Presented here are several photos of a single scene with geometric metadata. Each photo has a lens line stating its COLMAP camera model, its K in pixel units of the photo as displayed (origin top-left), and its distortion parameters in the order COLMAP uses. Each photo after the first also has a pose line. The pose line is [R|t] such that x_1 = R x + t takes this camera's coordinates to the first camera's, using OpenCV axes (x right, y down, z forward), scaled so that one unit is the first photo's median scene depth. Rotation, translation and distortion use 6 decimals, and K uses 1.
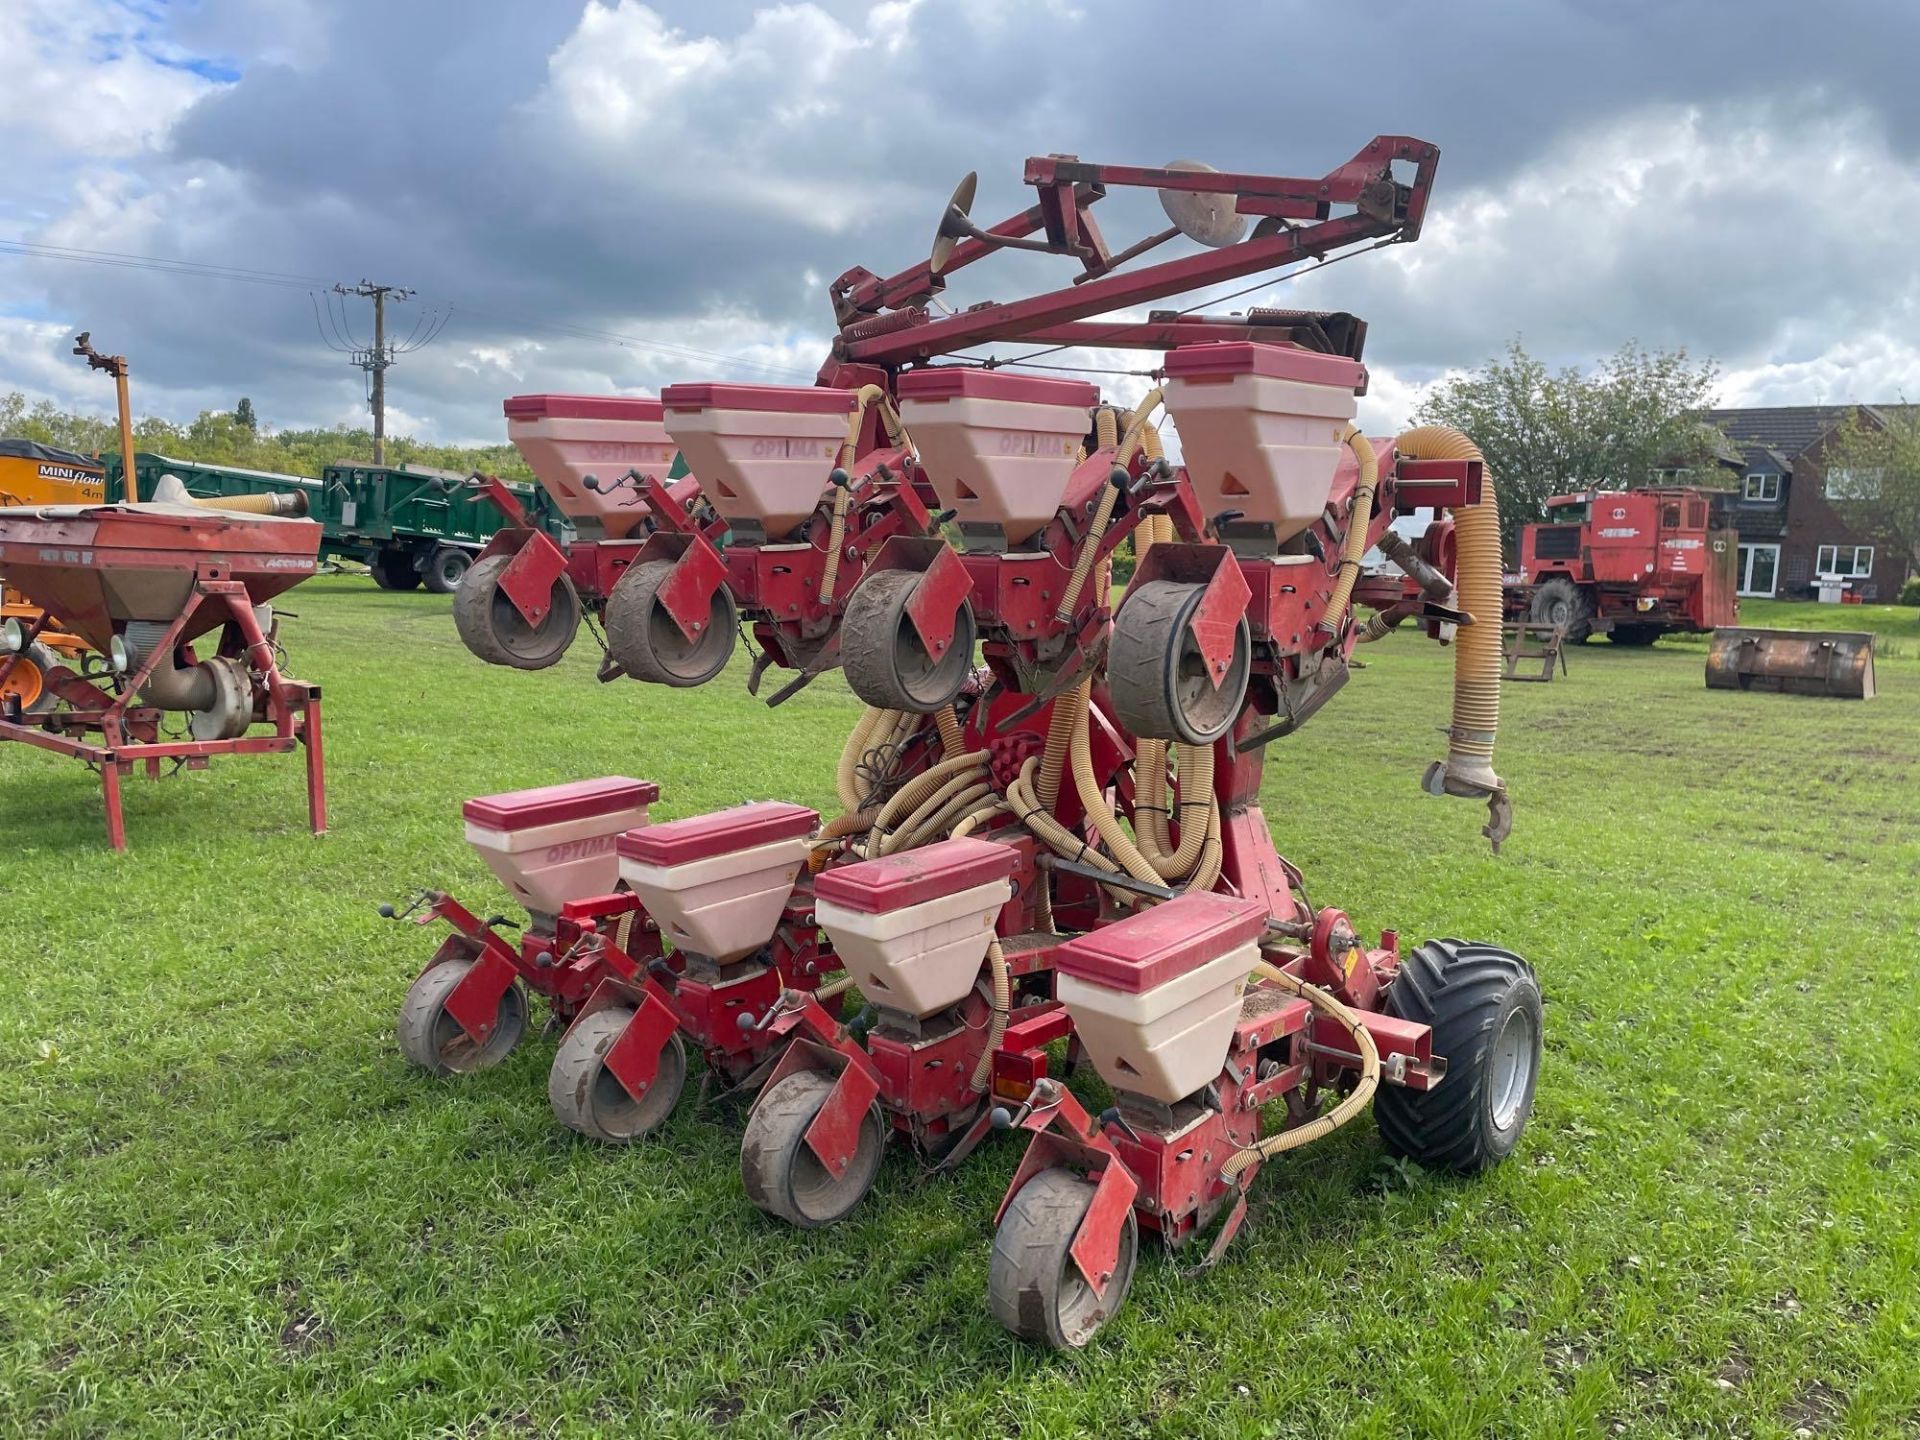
lens RADIAL K [[1448.6, 0, 982.4], [0, 1448.6, 711.2], [0, 0, 1]] dist [0.089198, -0.106705]
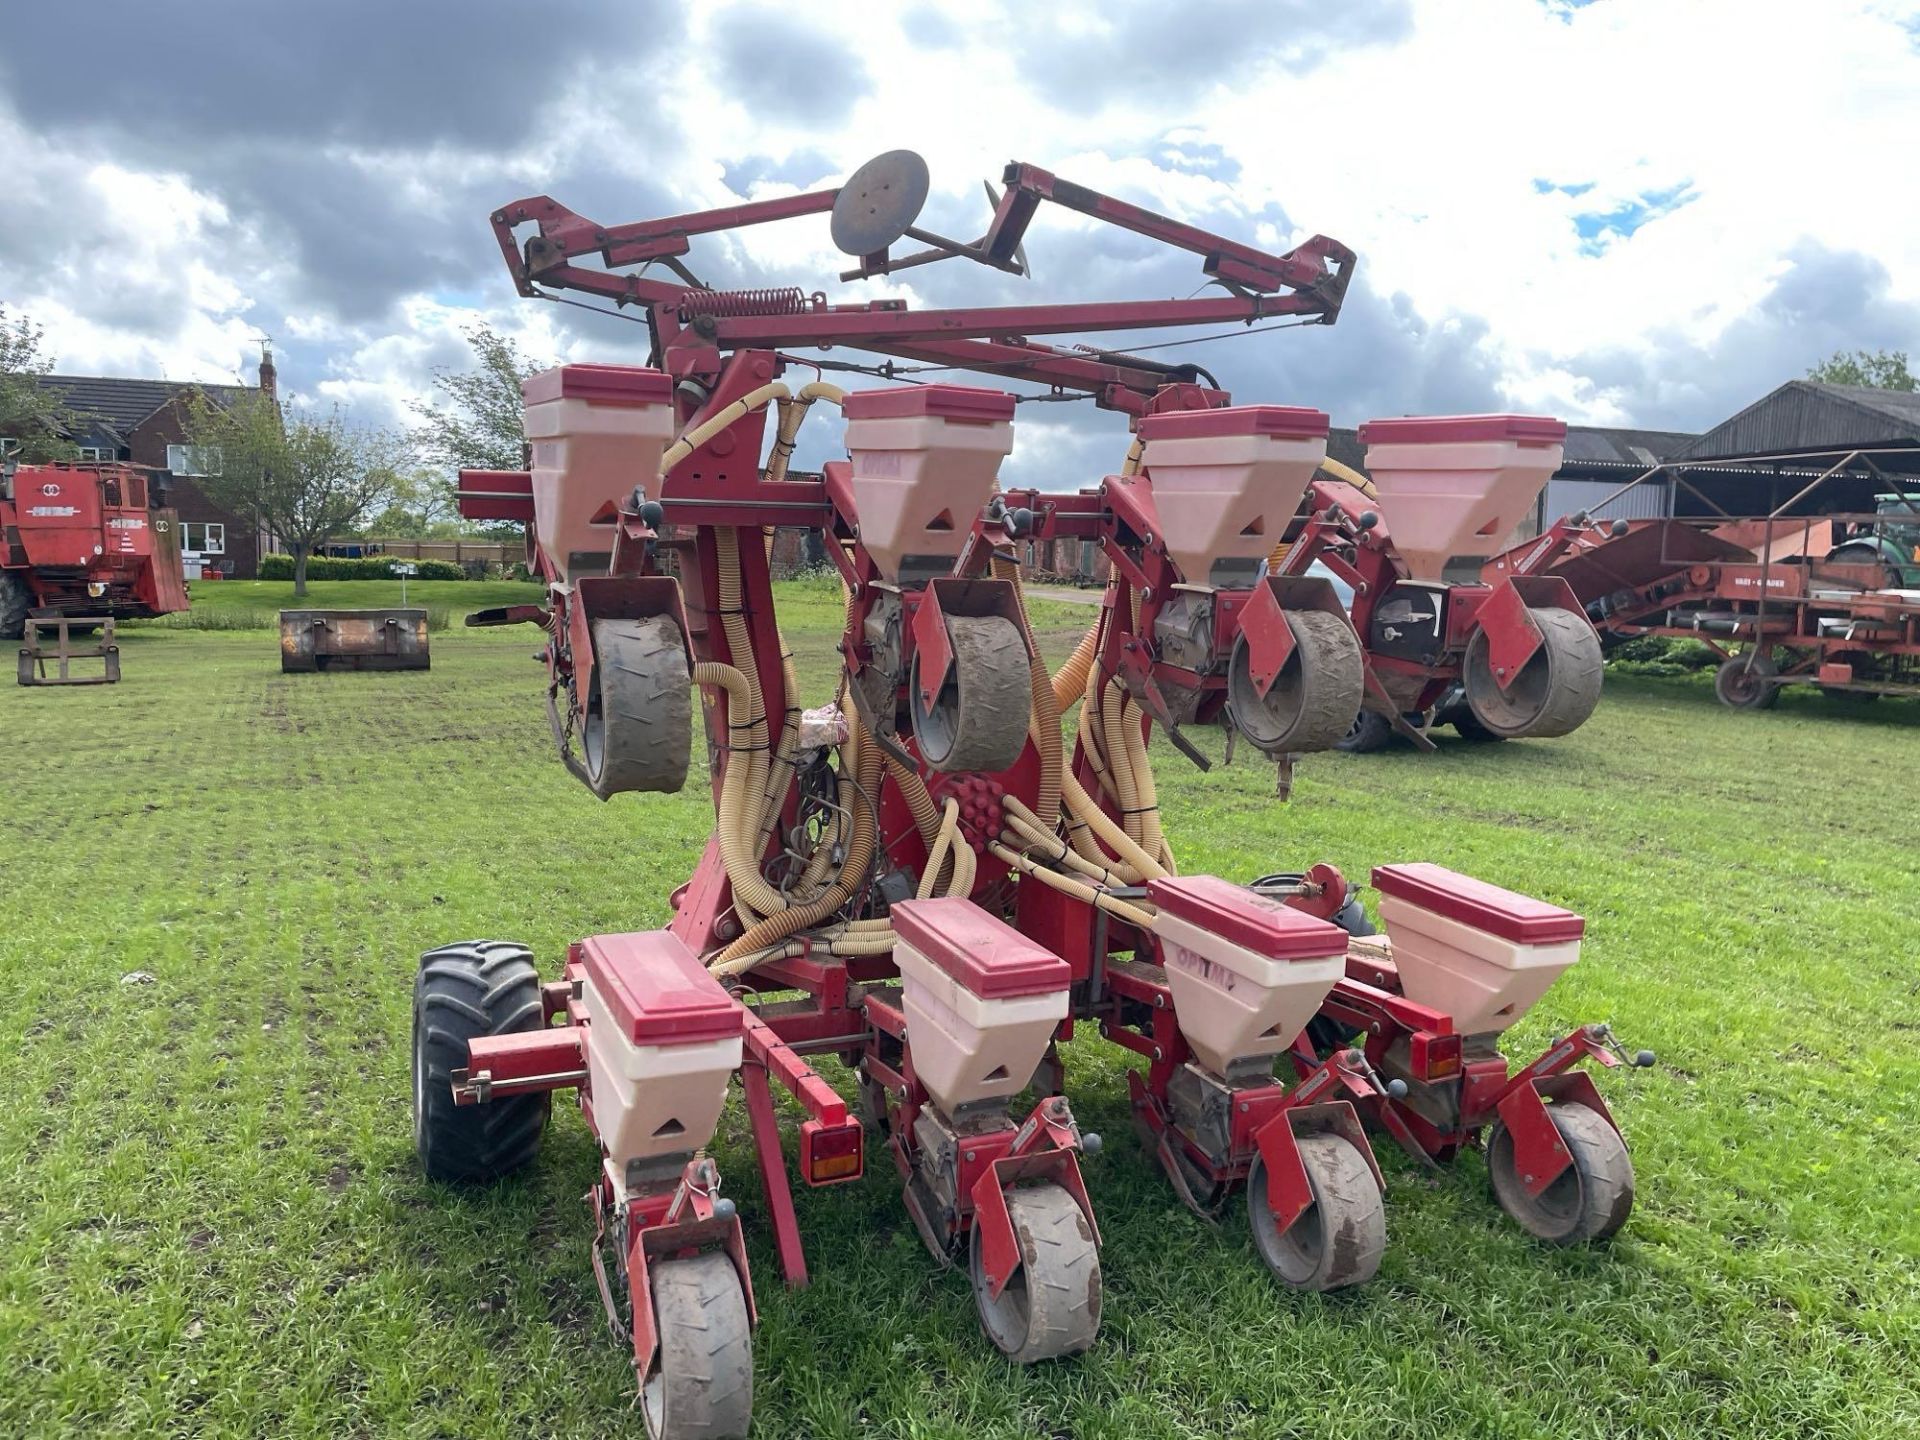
lens RADIAL K [[1448.6, 0, 987.4], [0, 1448.6, 727.4], [0, 0, 1]] dist [0.089198, -0.106705]
pose [[0.462712, -0.127224, 0.877332, -0.499778], [0.101534, 0.990742, 0.090120, -0.062370], [-0.880675, 0.047379, 0.471346, 0.348907]]
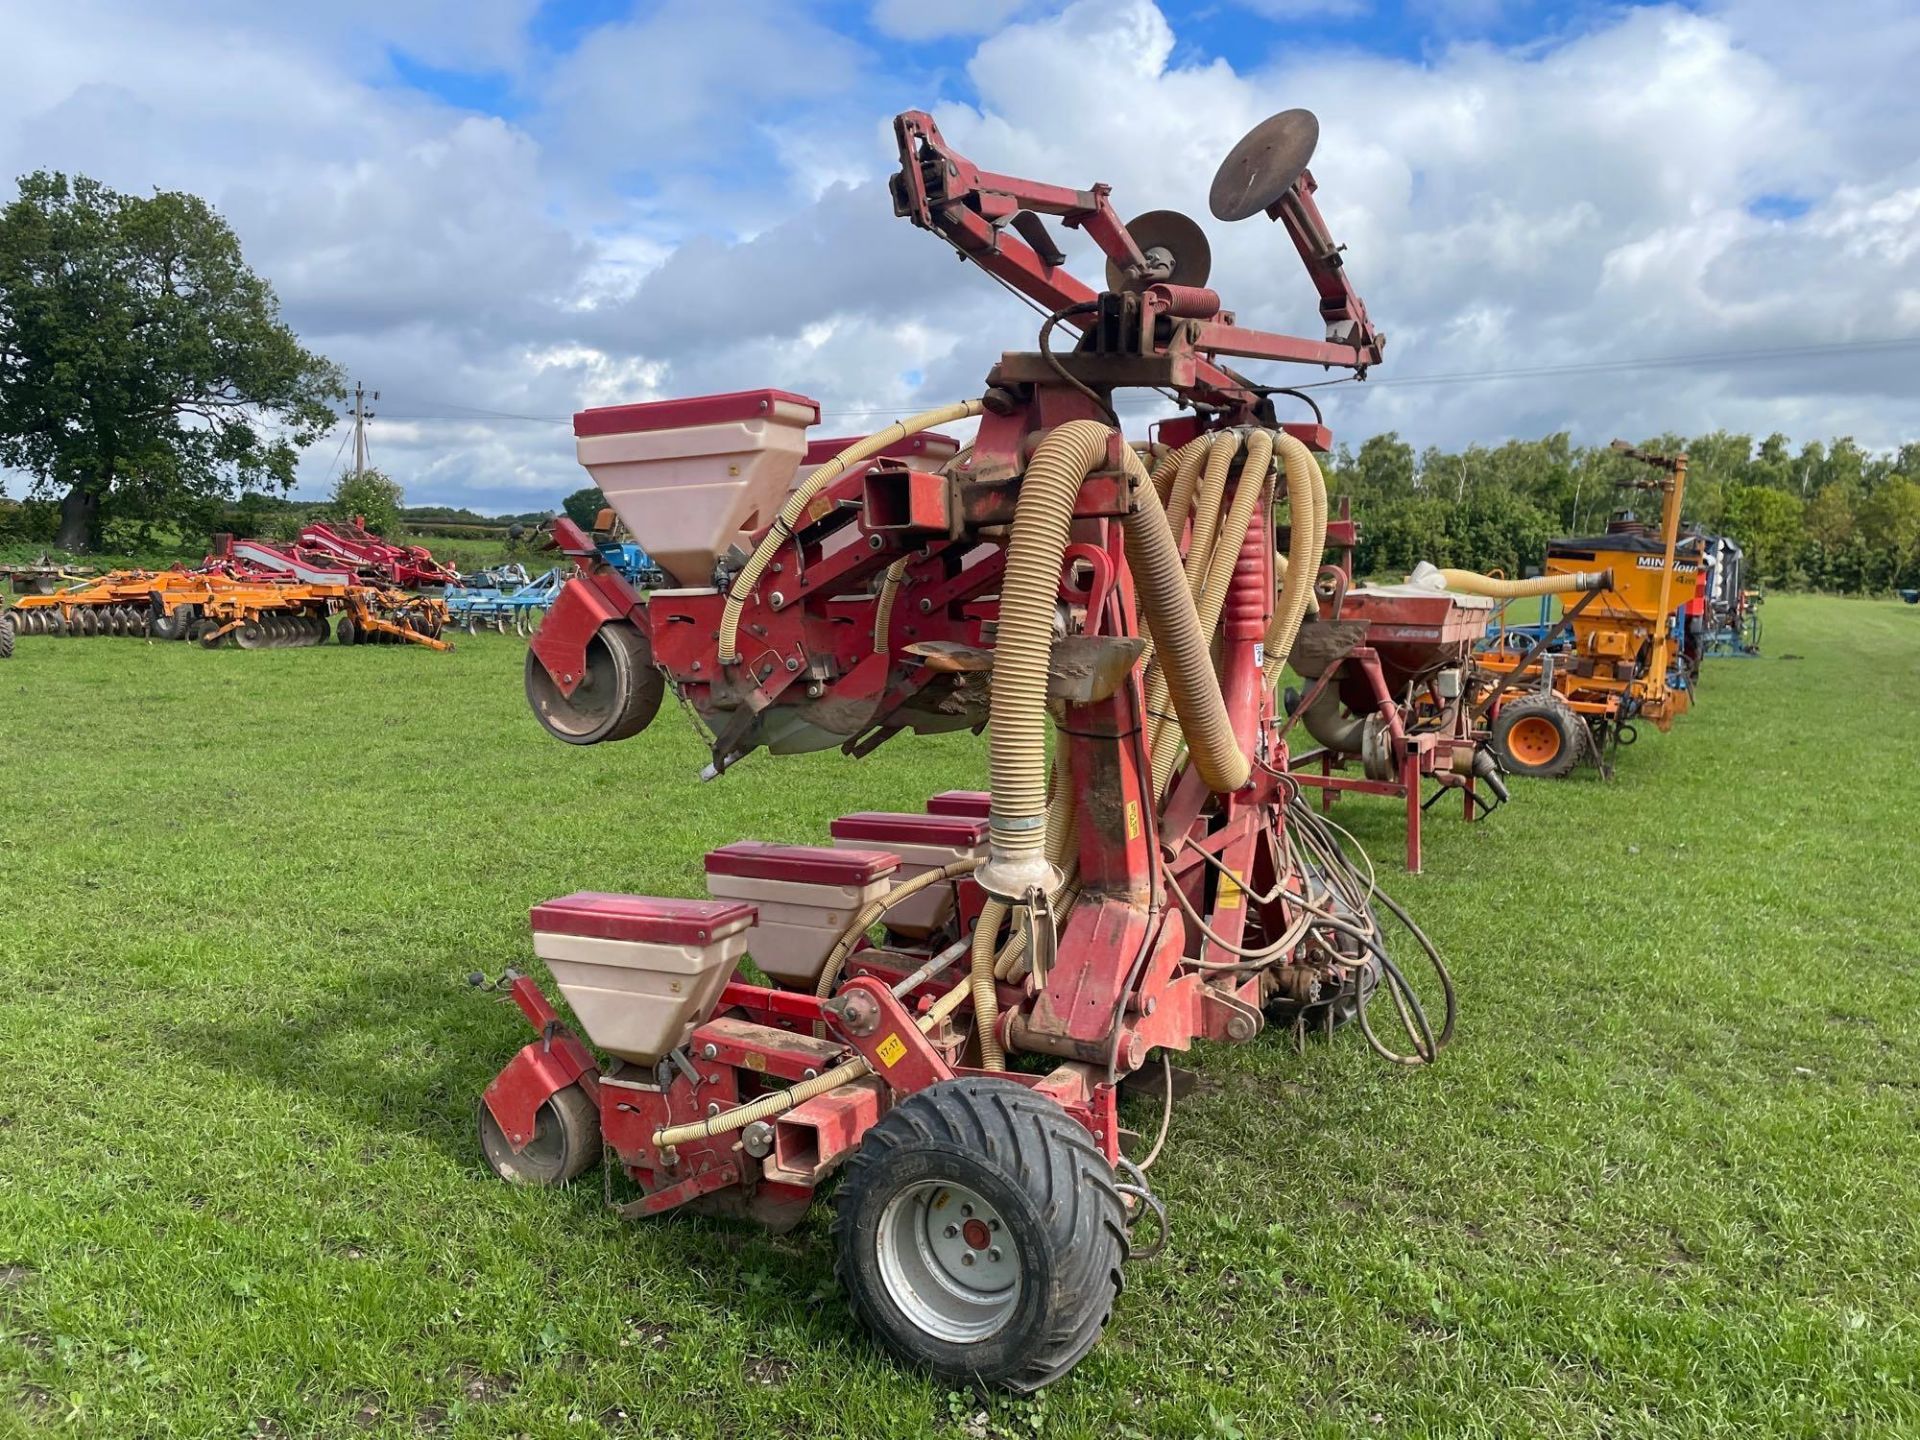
lens RADIAL K [[1448.6, 0, 953.4], [0, 1448.6, 727.3], [0, 0, 1]] dist [0.089198, -0.106705]
pose [[0.188044, 0.063679, -0.980094, 0.588966], [-0.119730, 0.991940, 0.041477, -0.033327], [0.974835, 0.109548, 0.194153, 0.449615]]
